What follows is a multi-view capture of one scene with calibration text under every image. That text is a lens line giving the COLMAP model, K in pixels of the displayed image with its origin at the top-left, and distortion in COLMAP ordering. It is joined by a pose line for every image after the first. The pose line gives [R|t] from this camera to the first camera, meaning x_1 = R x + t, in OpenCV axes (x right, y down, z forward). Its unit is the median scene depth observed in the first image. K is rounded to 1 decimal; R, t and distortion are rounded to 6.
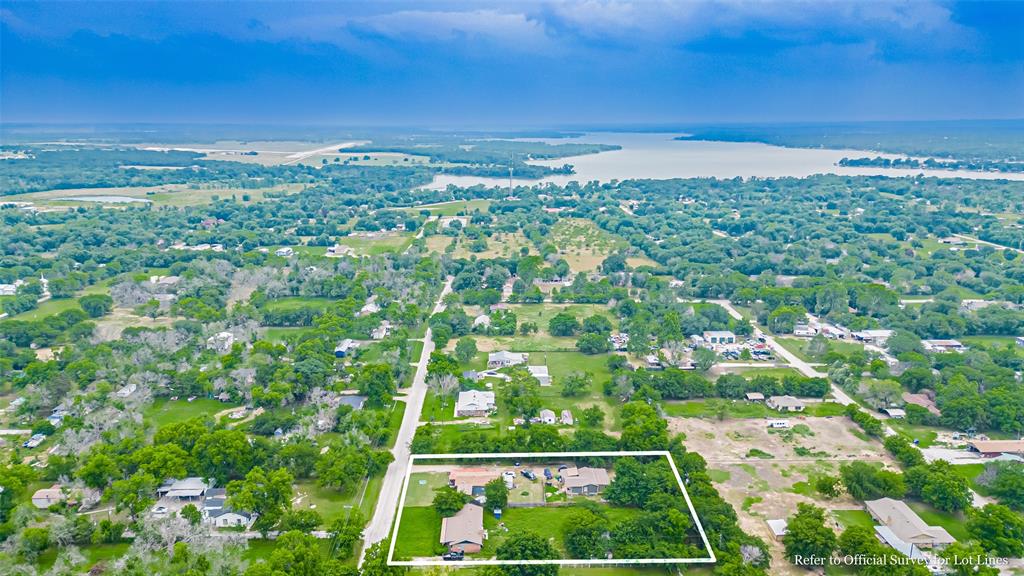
lens RADIAL K [[715.9, 0, 507.1], [0, 715.9, 287.9], [0, 0, 1]] dist [0.086628, -0.097388]
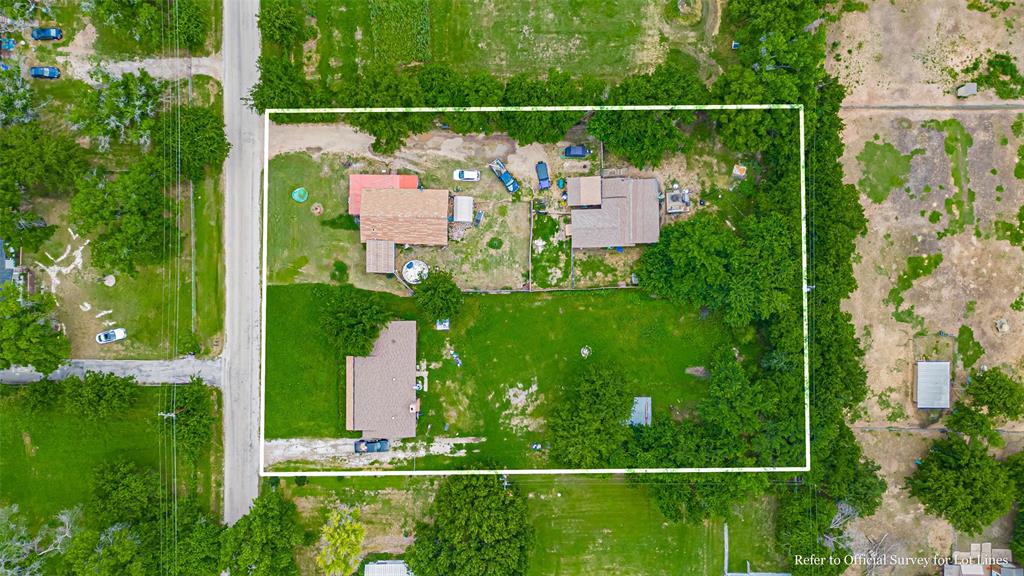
lens RADIAL K [[715.9, 0, 507.1], [0, 715.9, 287.9], [0, 0, 1]] dist [0.086628, -0.097388]
pose [[0.999683, 0.018410, -0.017183, 0.035330], [0.012628, 0.223857, 0.974540, -0.183528], [0.021787, -0.974448, 0.223554, 0.684985]]
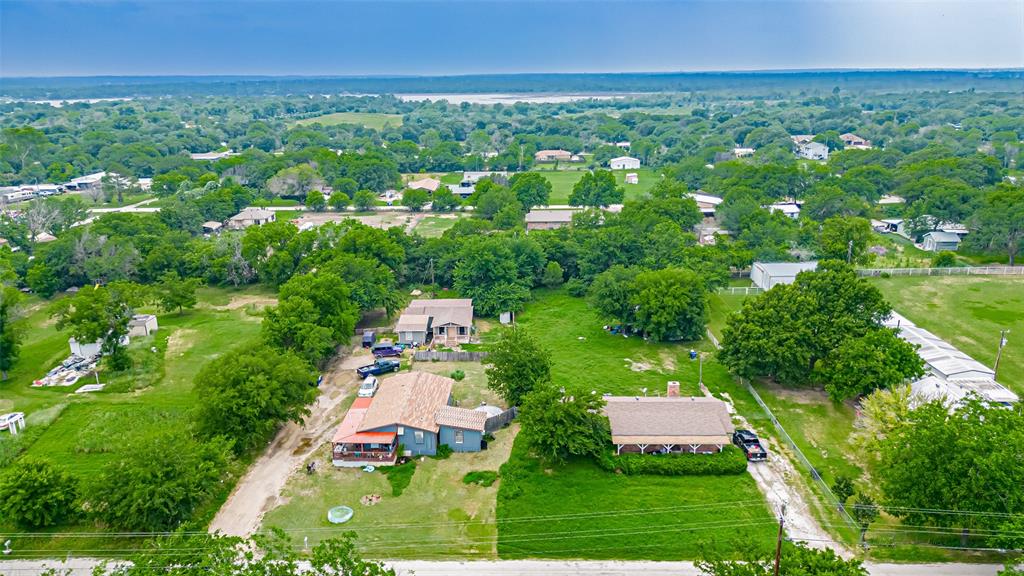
lens RADIAL K [[715.9, 0, 507.1], [0, 715.9, 287.9], [0, 0, 1]] dist [0.086628, -0.097388]
pose [[0.046347, -0.280310, 0.958790, -0.309398], [0.237152, 0.935468, 0.262028, 0.101626], [-0.970366, 0.215235, 0.109832, 0.734667]]
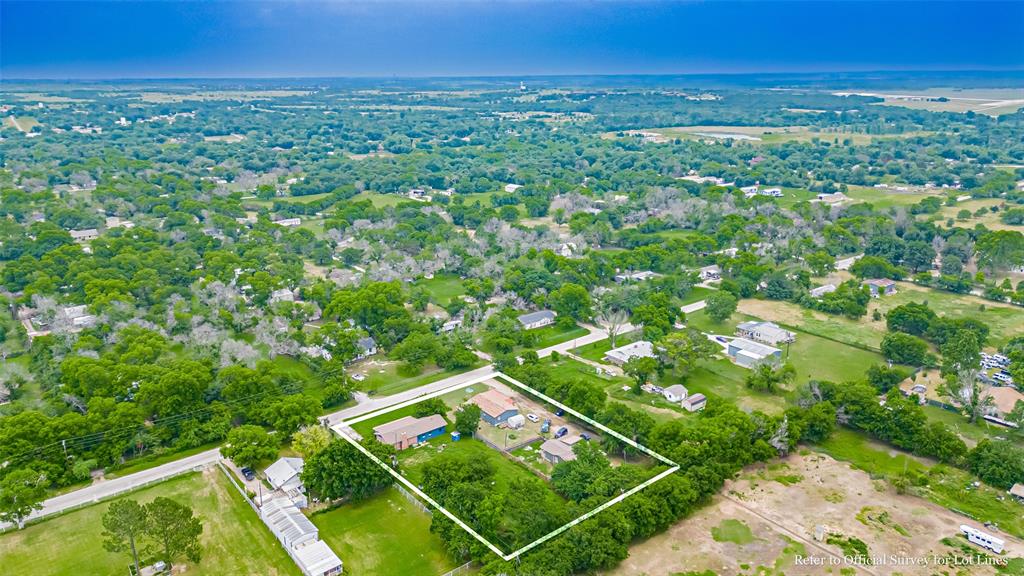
lens RADIAL K [[715.9, 0, 507.1], [0, 715.9, 287.9], [0, 0, 1]] dist [0.086628, -0.097388]
pose [[0.604310, 0.225744, -0.764100, 0.534082], [-0.174975, 0.973212, 0.149139, -0.021900], [0.777298, 0.043572, 0.627621, 0.344439]]
